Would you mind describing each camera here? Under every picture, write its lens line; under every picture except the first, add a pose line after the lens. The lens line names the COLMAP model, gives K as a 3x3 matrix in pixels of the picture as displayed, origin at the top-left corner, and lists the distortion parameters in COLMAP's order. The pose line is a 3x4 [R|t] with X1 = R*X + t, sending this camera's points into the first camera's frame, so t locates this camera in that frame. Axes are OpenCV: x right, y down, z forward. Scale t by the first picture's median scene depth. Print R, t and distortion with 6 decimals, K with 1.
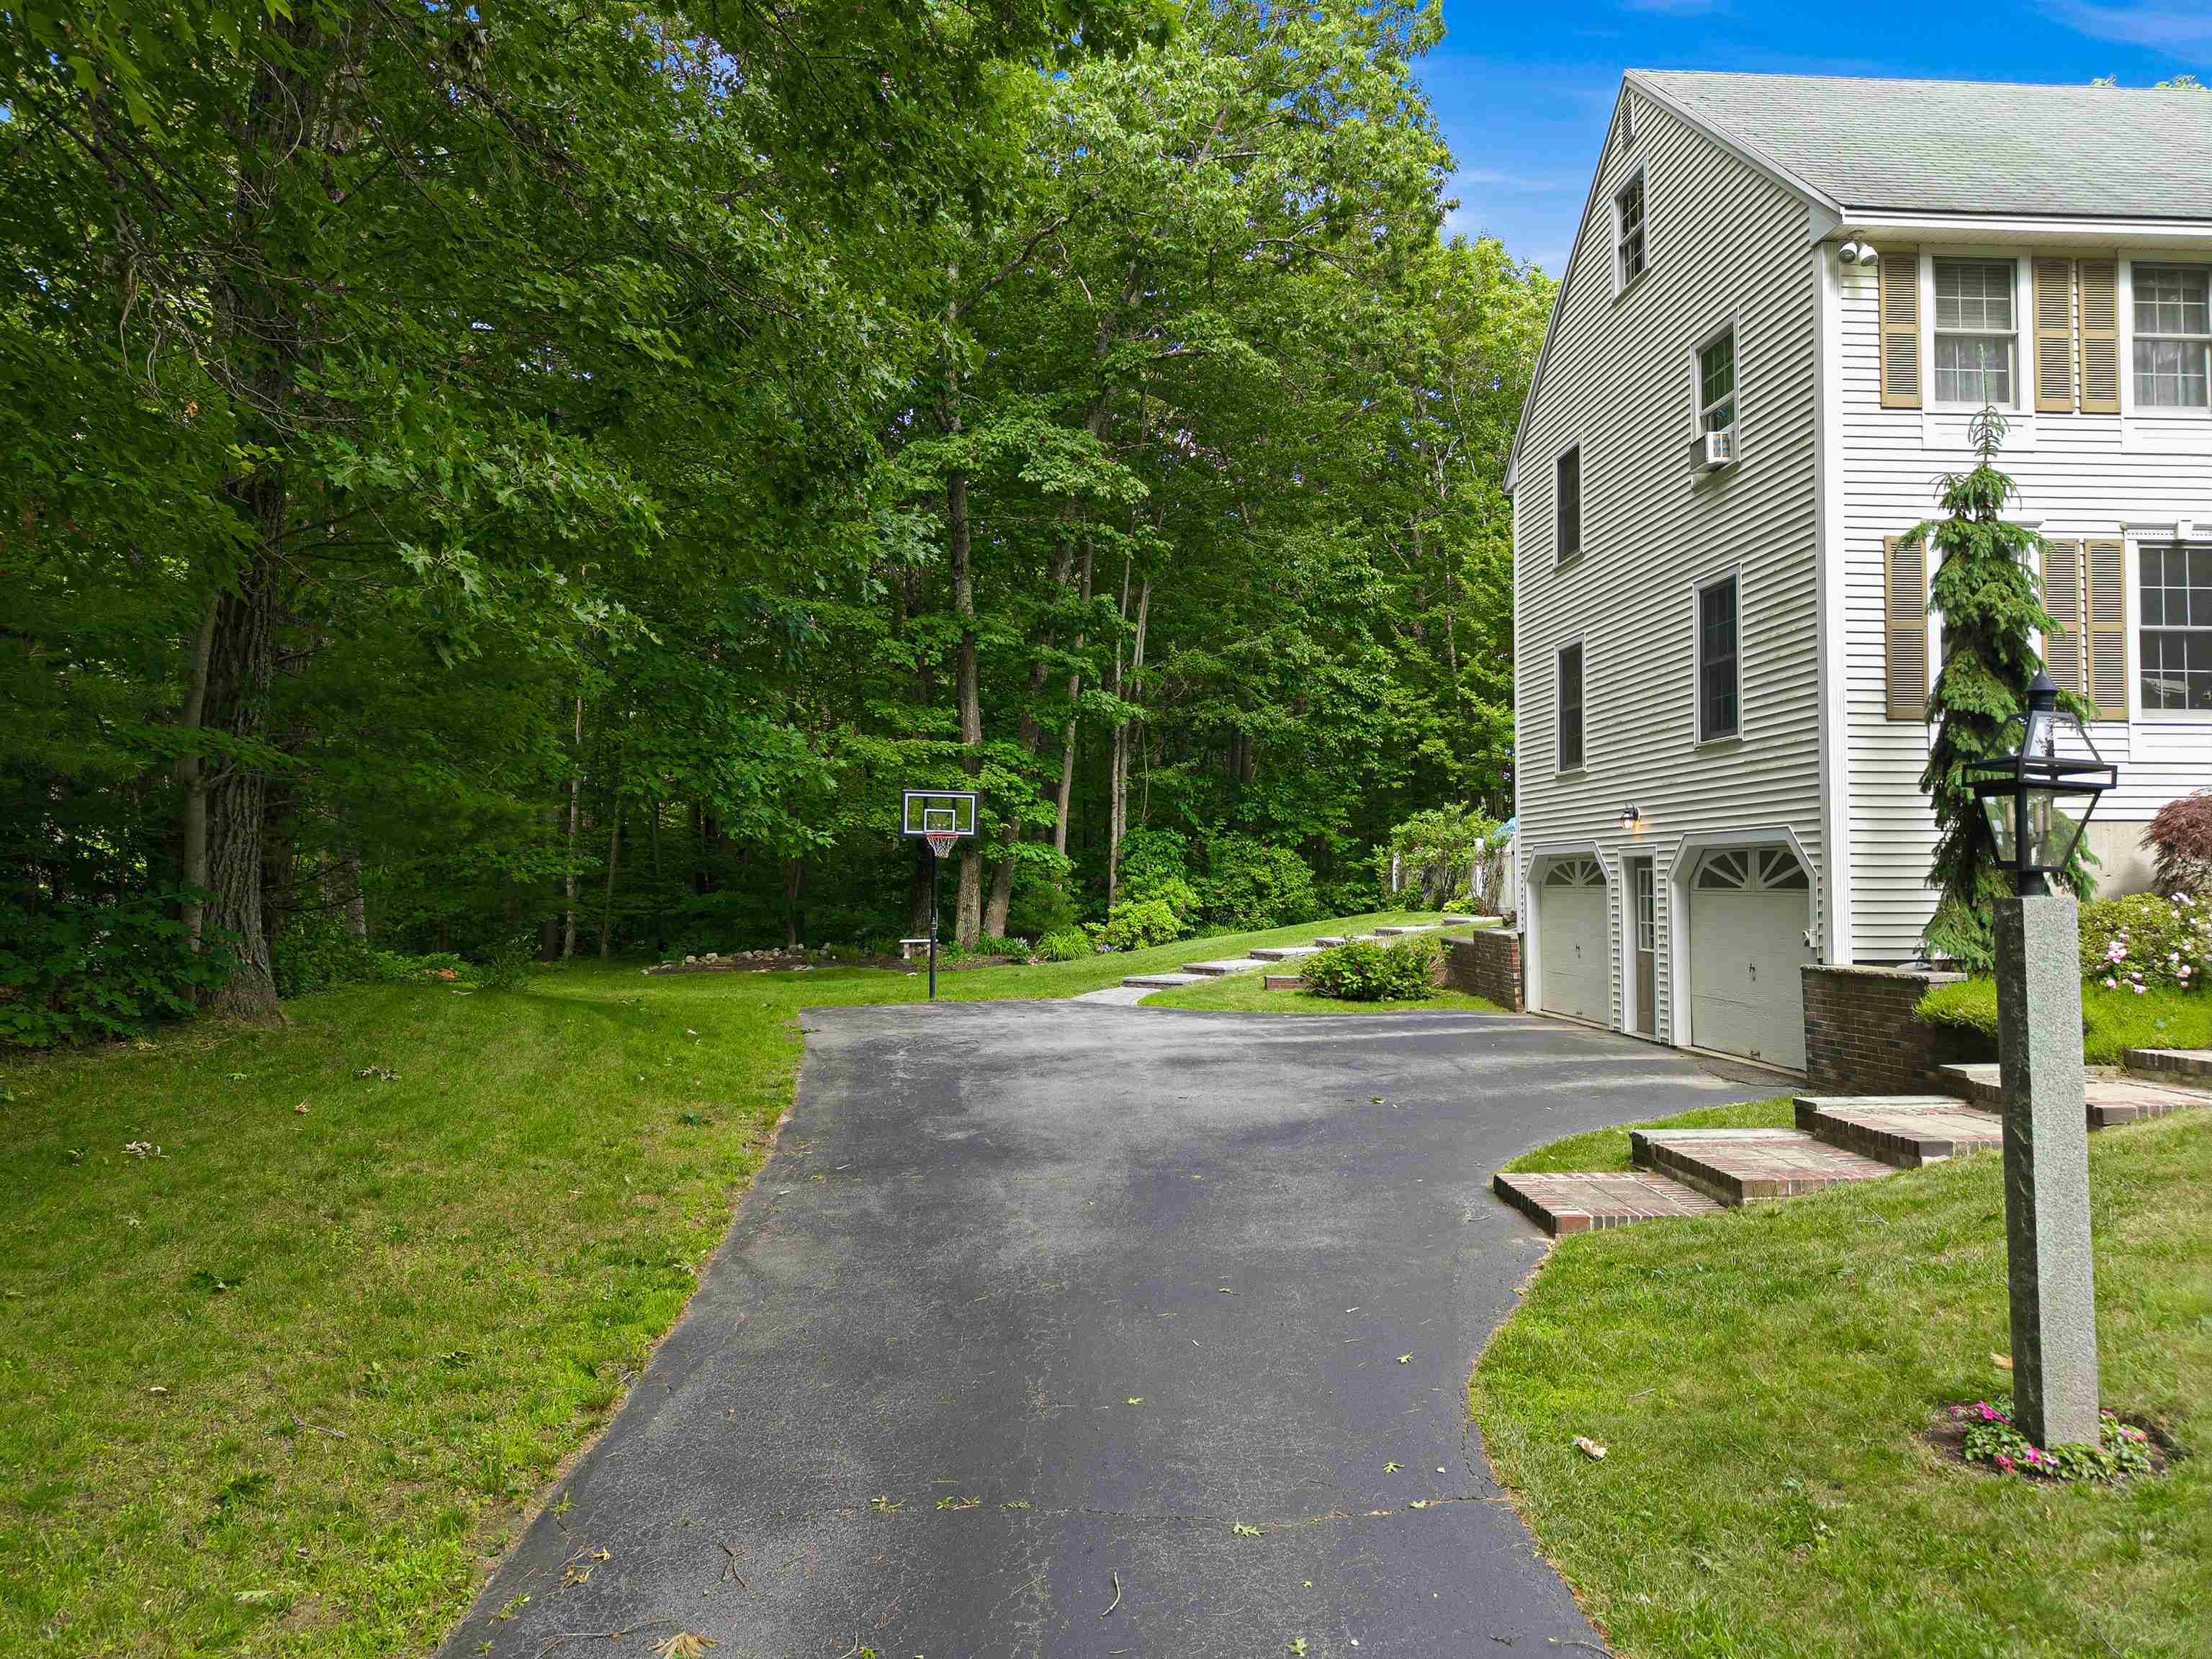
lens RADIAL K [[1440.1, 0, 1106.4], [0, 1440.1, 834.1], [0, 0, 1]] dist [0.001652, -0.006765]
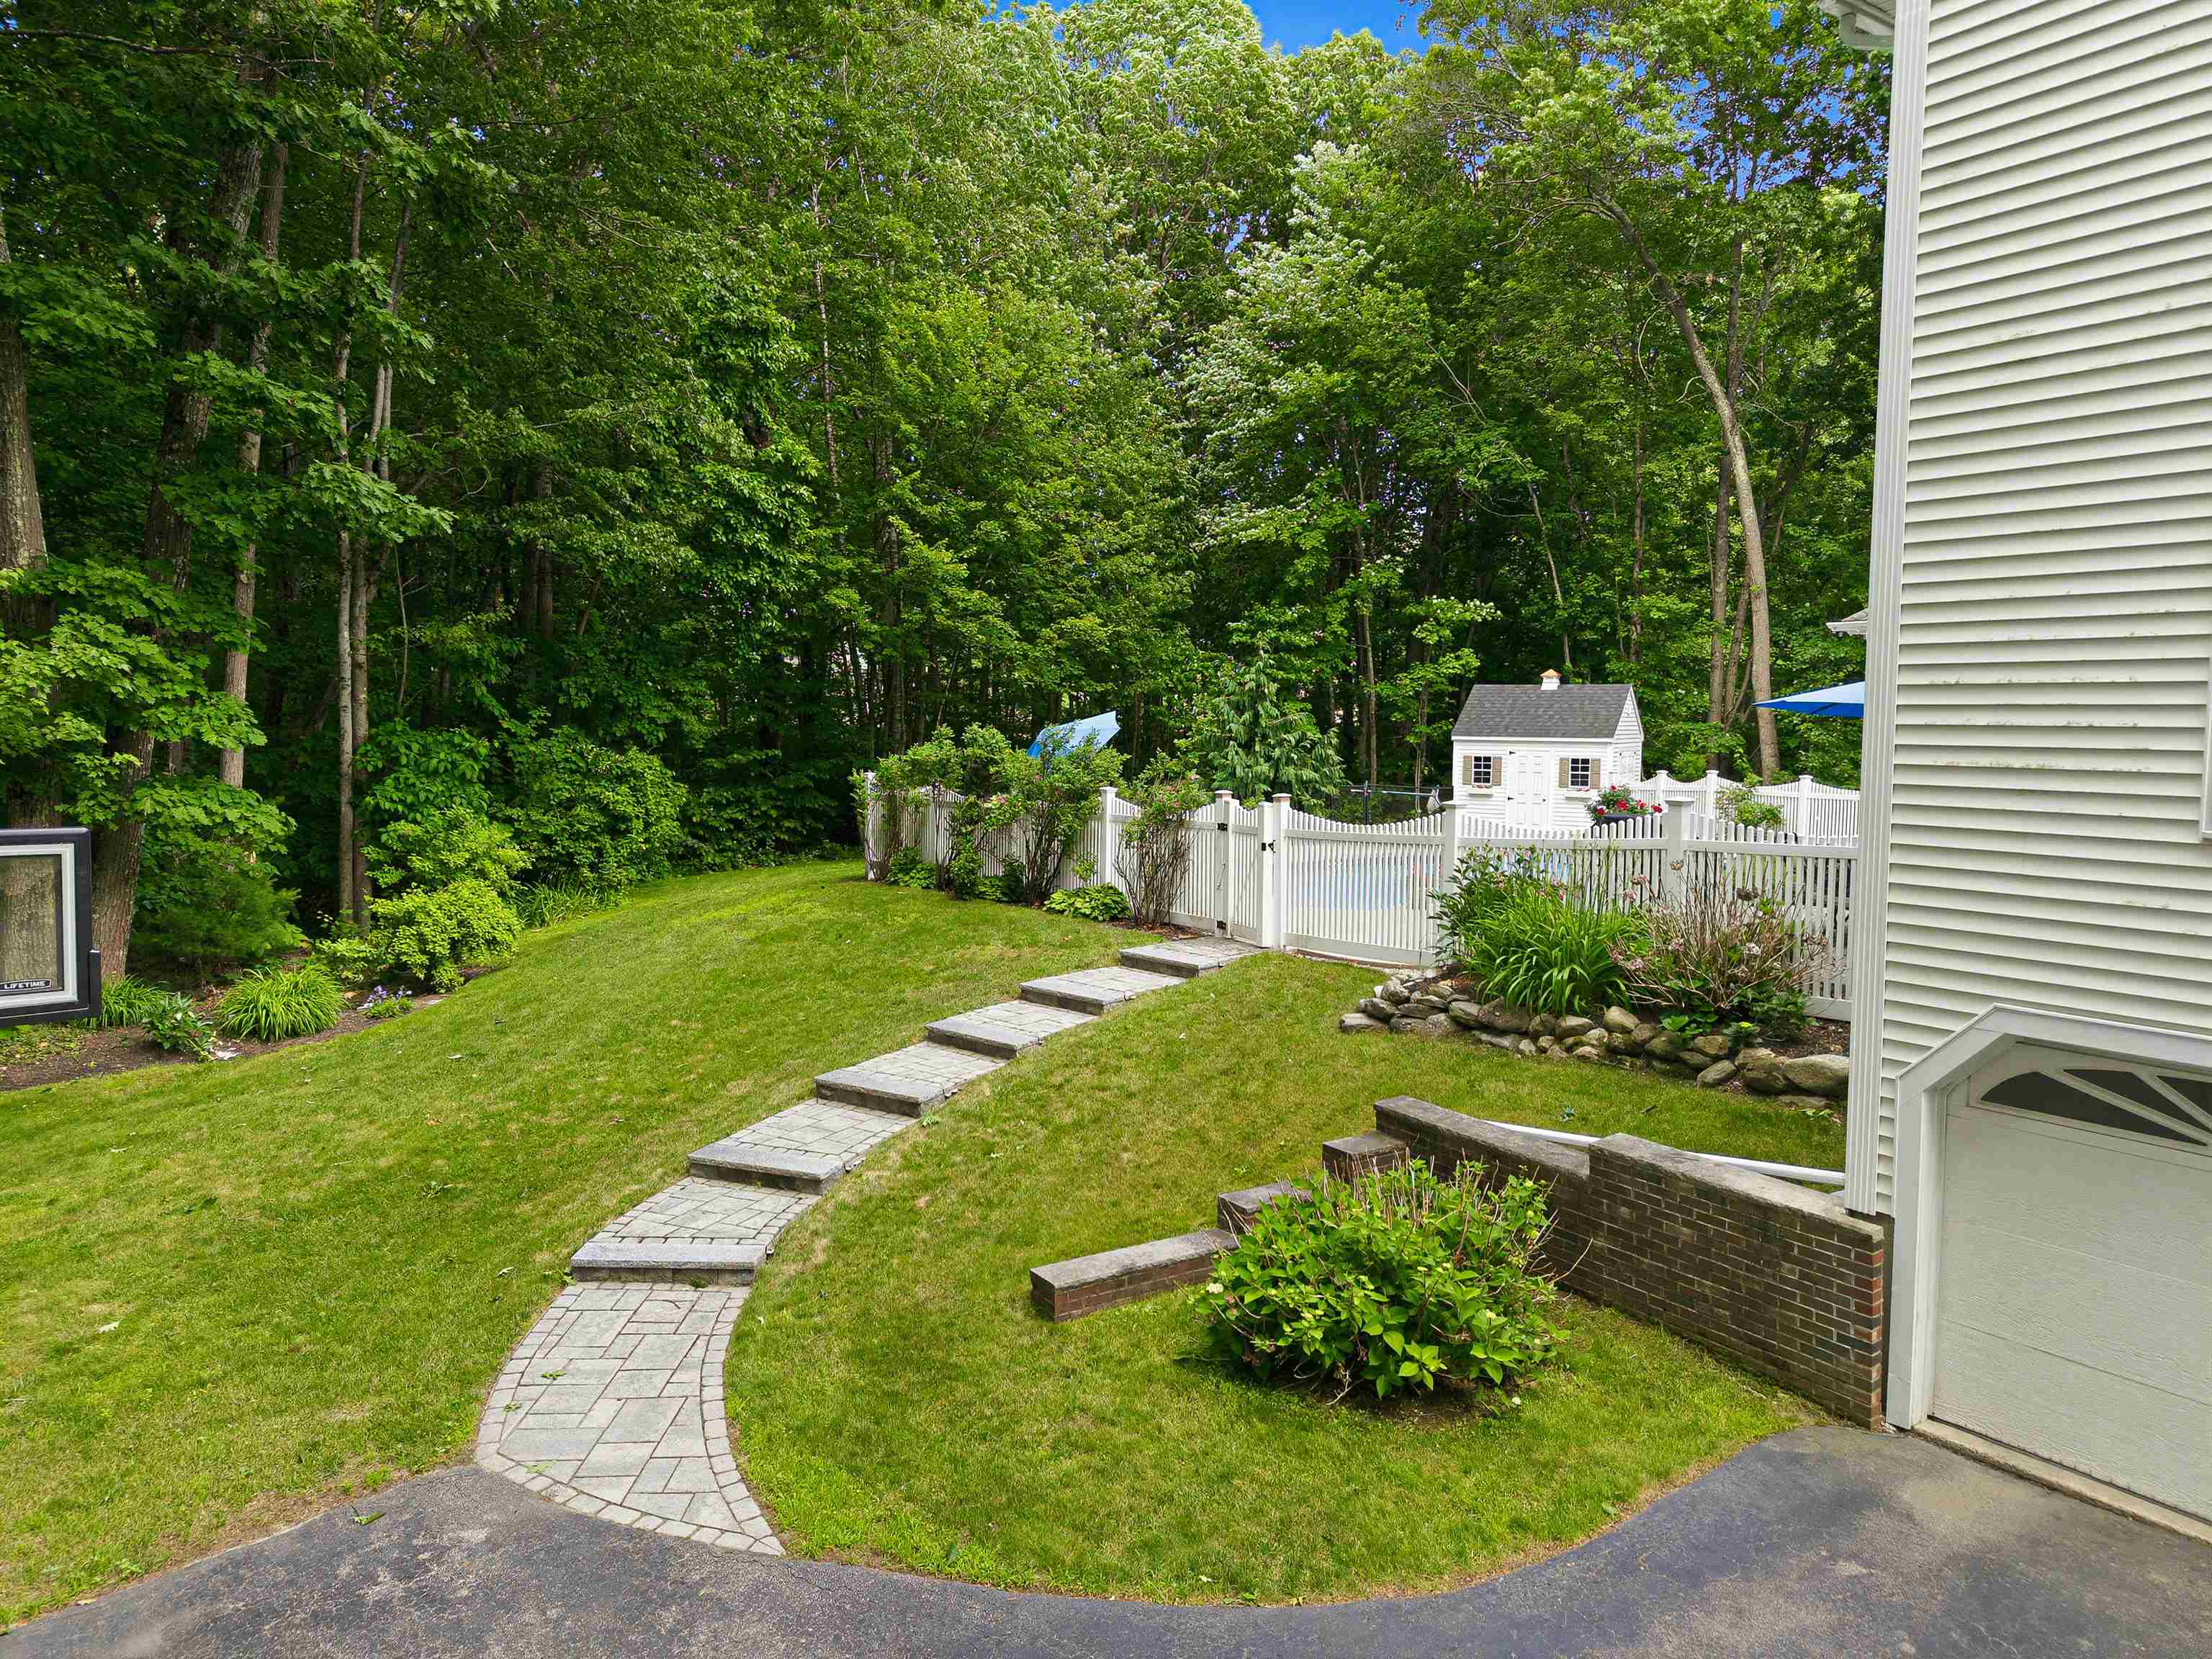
lens RADIAL K [[1440.1, 0, 1102.9], [0, 1440.1, 821.8], [0, 0, 1]] dist [0.001652, -0.006765]
pose [[0.853023, -0.032294, 0.520874, -0.042032], [-0.025364, 0.994339, 0.103187, -0.036781], [-0.521257, -0.101232, 0.847374, 0.434871]]
